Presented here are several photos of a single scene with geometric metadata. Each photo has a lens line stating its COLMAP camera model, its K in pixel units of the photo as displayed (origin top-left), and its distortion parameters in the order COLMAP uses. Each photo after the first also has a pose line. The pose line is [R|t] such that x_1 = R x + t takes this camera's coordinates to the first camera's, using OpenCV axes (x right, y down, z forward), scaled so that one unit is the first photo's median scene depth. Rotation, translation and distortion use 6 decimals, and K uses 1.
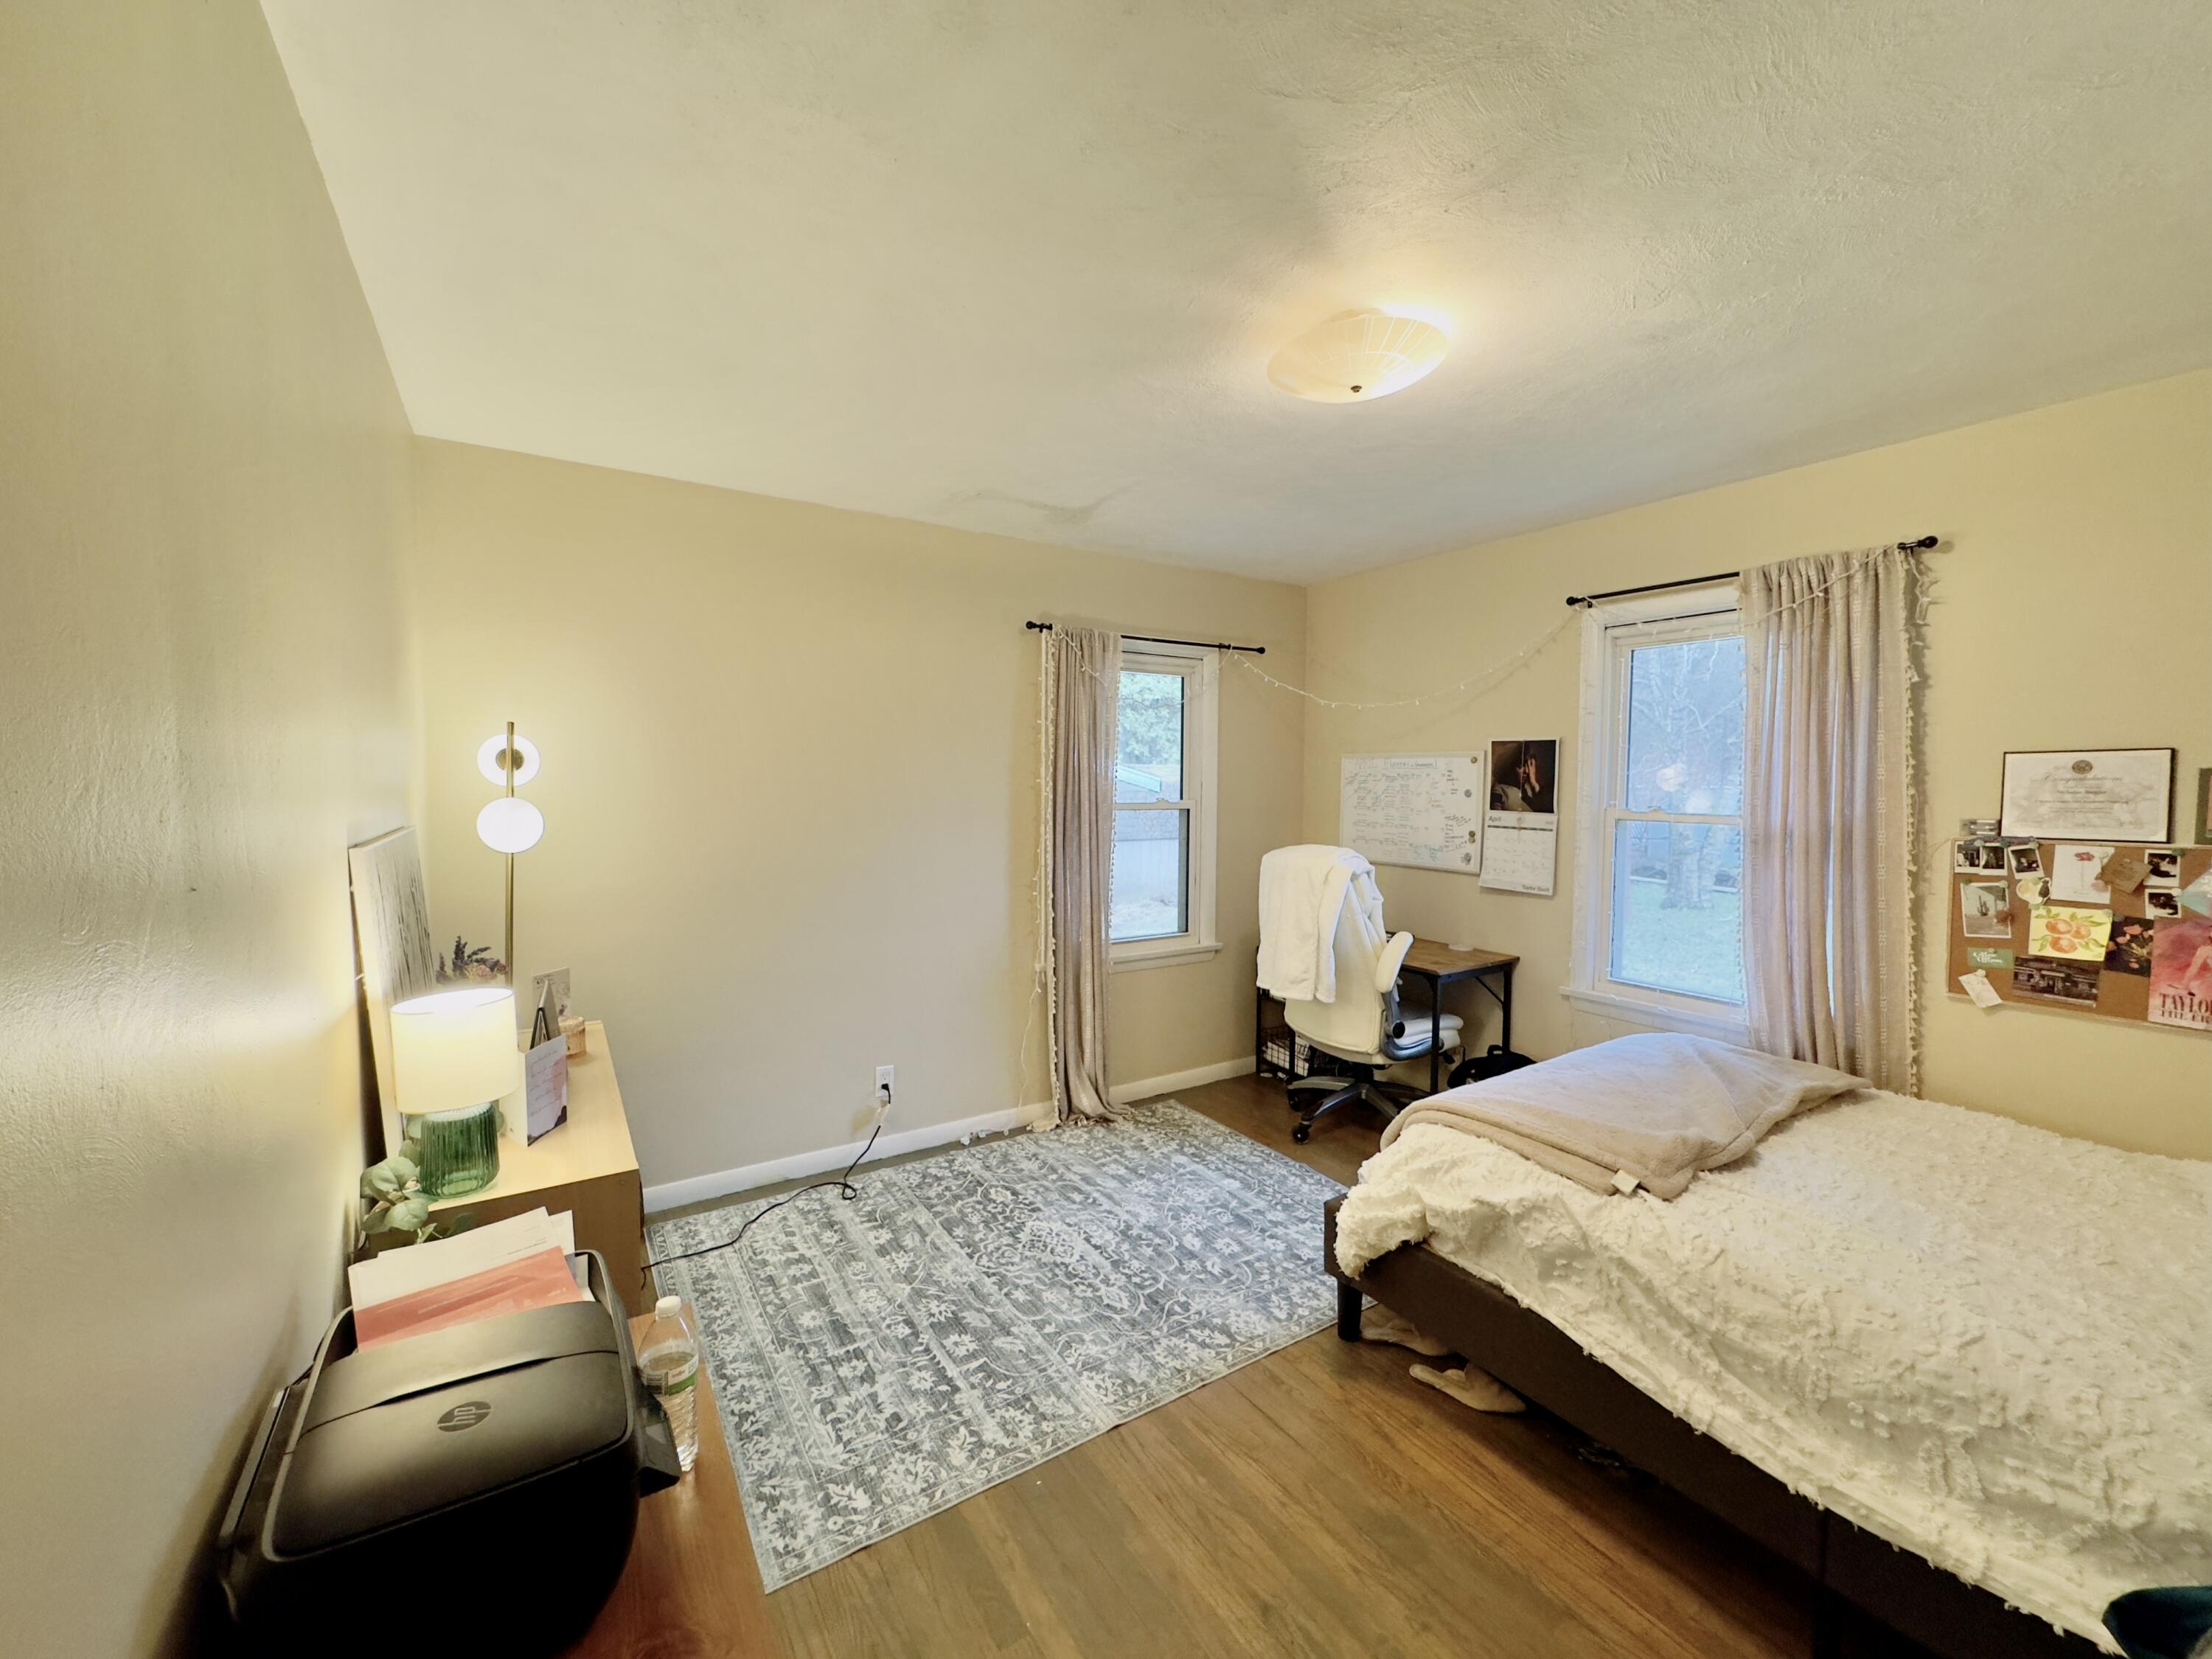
lens RADIAL K [[886.1, 0, 1104.9], [0, 886.1, 819.7], [0, 0, 1]] dist [-0.002210, 0.000446]
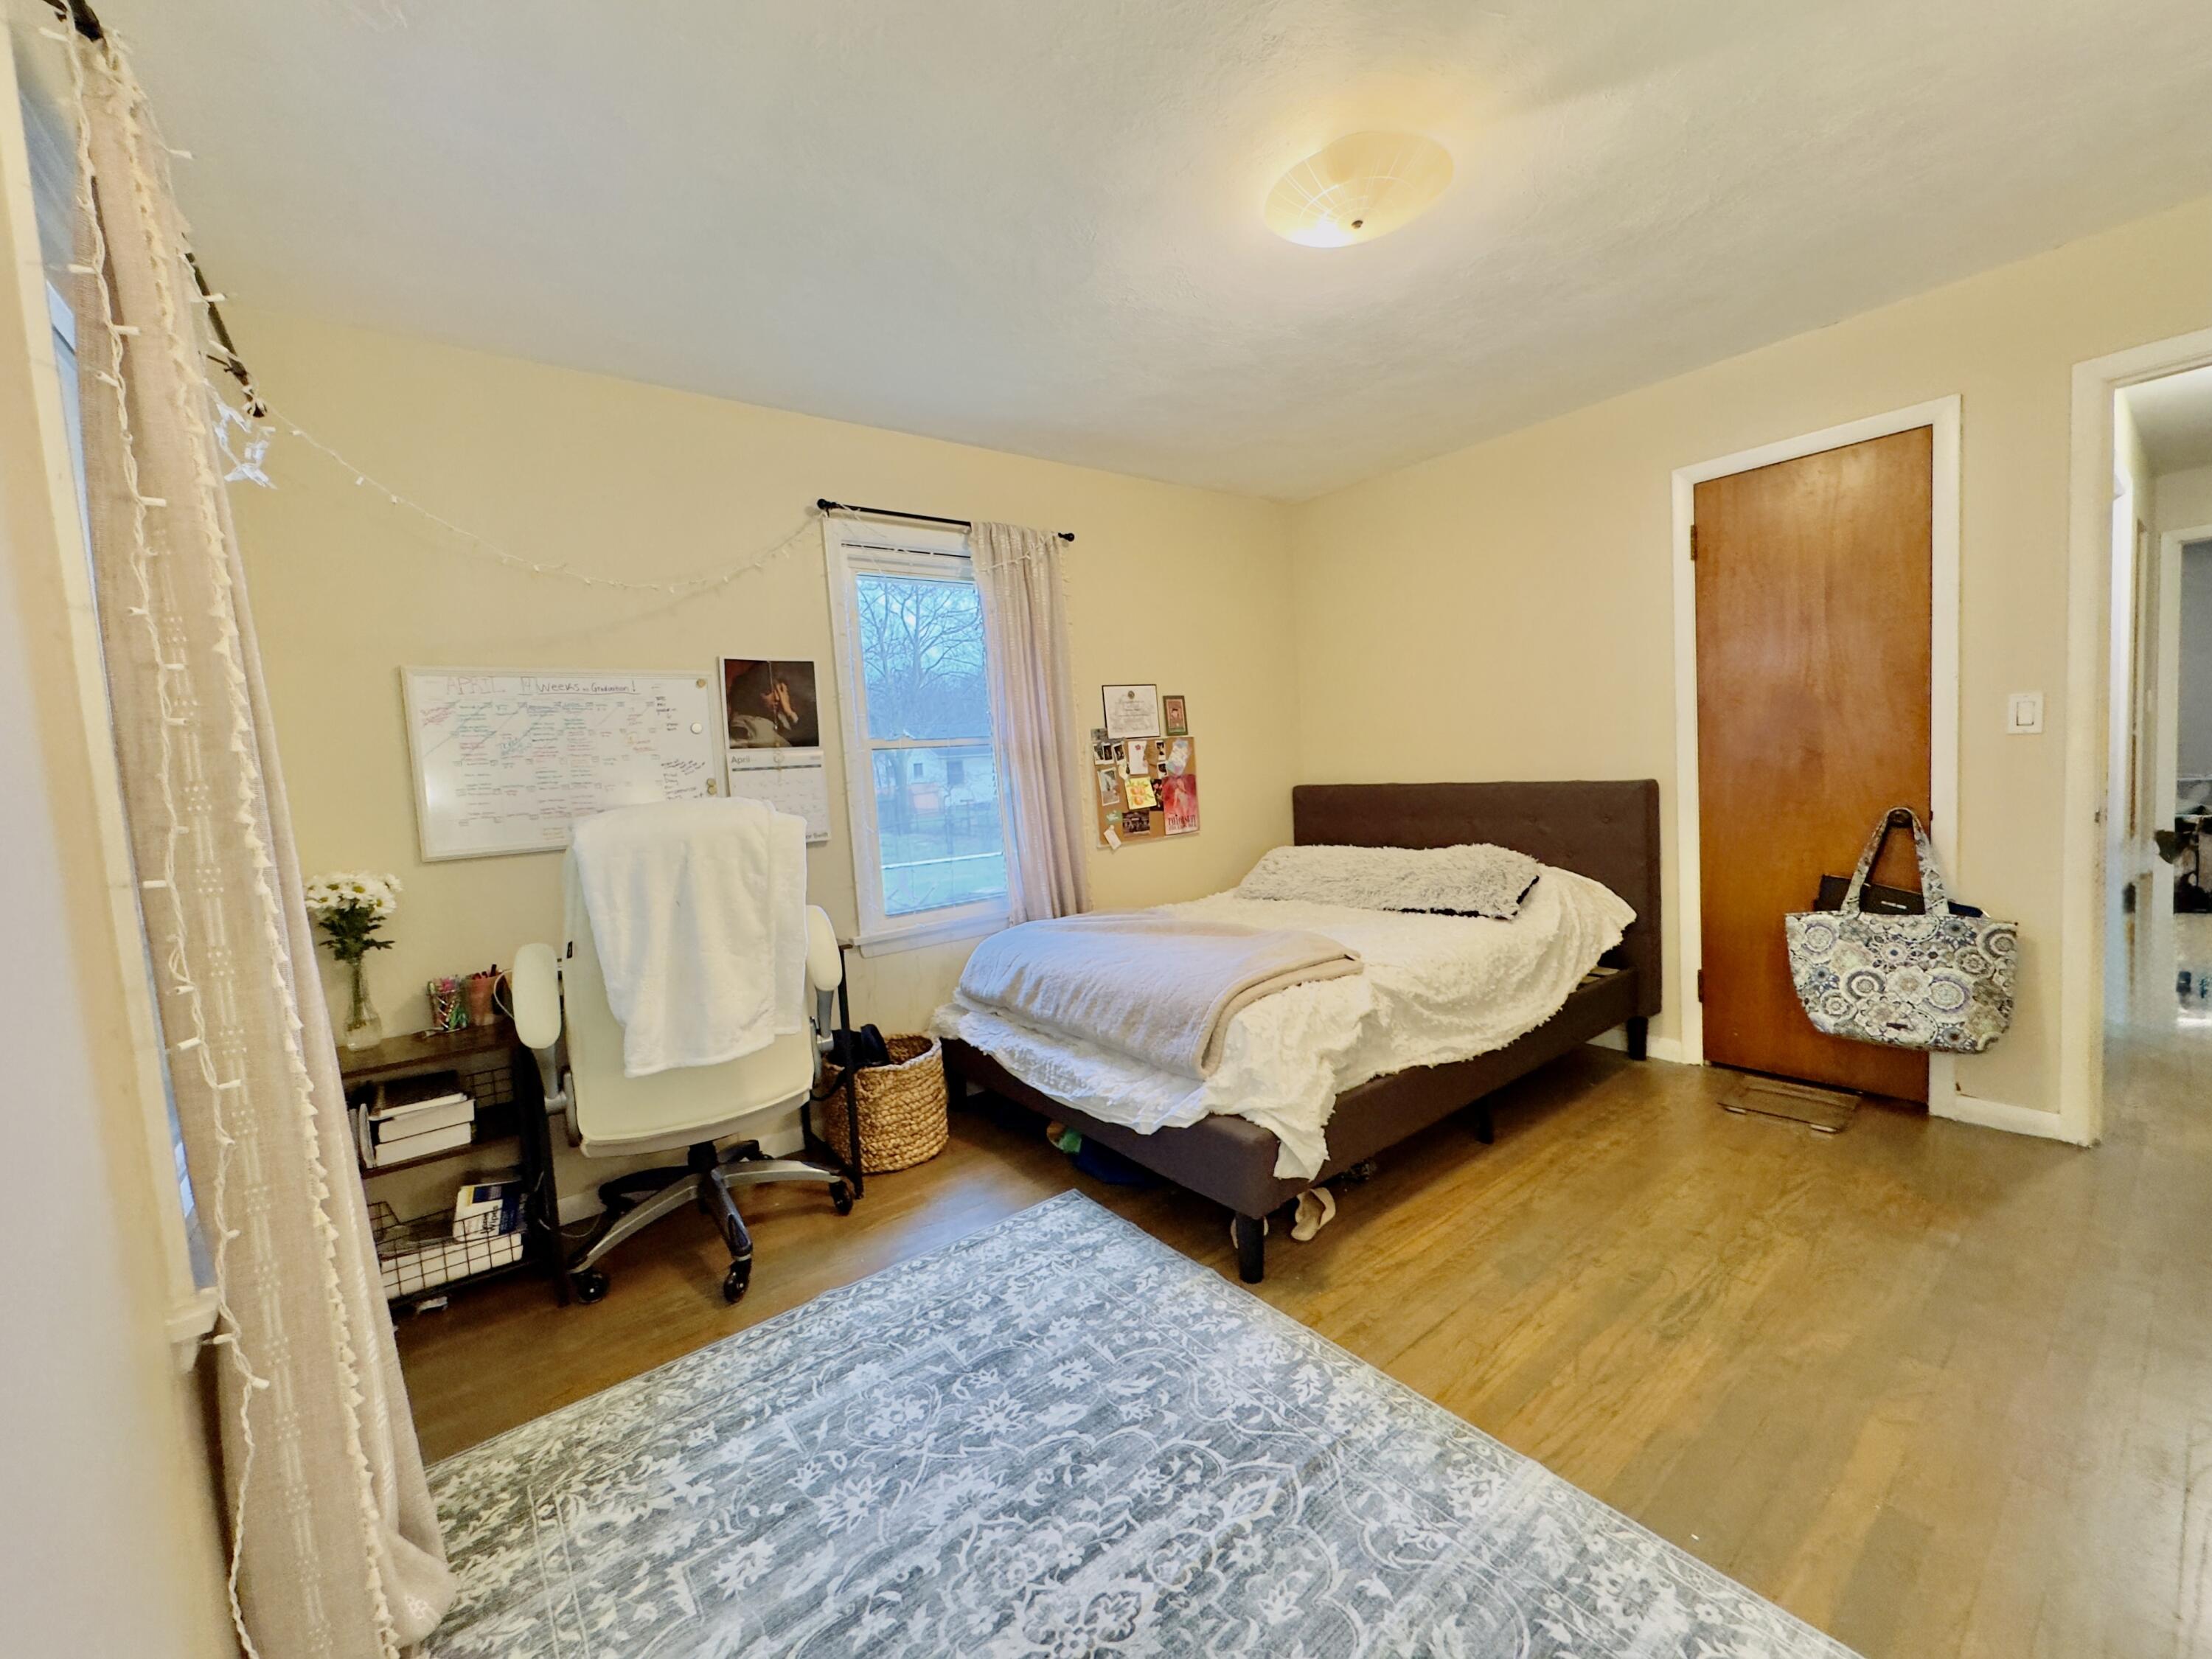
lens RADIAL K [[886.1, 0, 1104.6], [0, 886.1, 823.1], [0, 0, 1]] dist [-0.002210, 0.000446]
pose [[-0.093516, -0.068976, 0.993226, -0.544829], [0.108362, 0.990966, 0.079022, 0.040933], [-0.989703, 0.115018, -0.085196, 1.127597]]
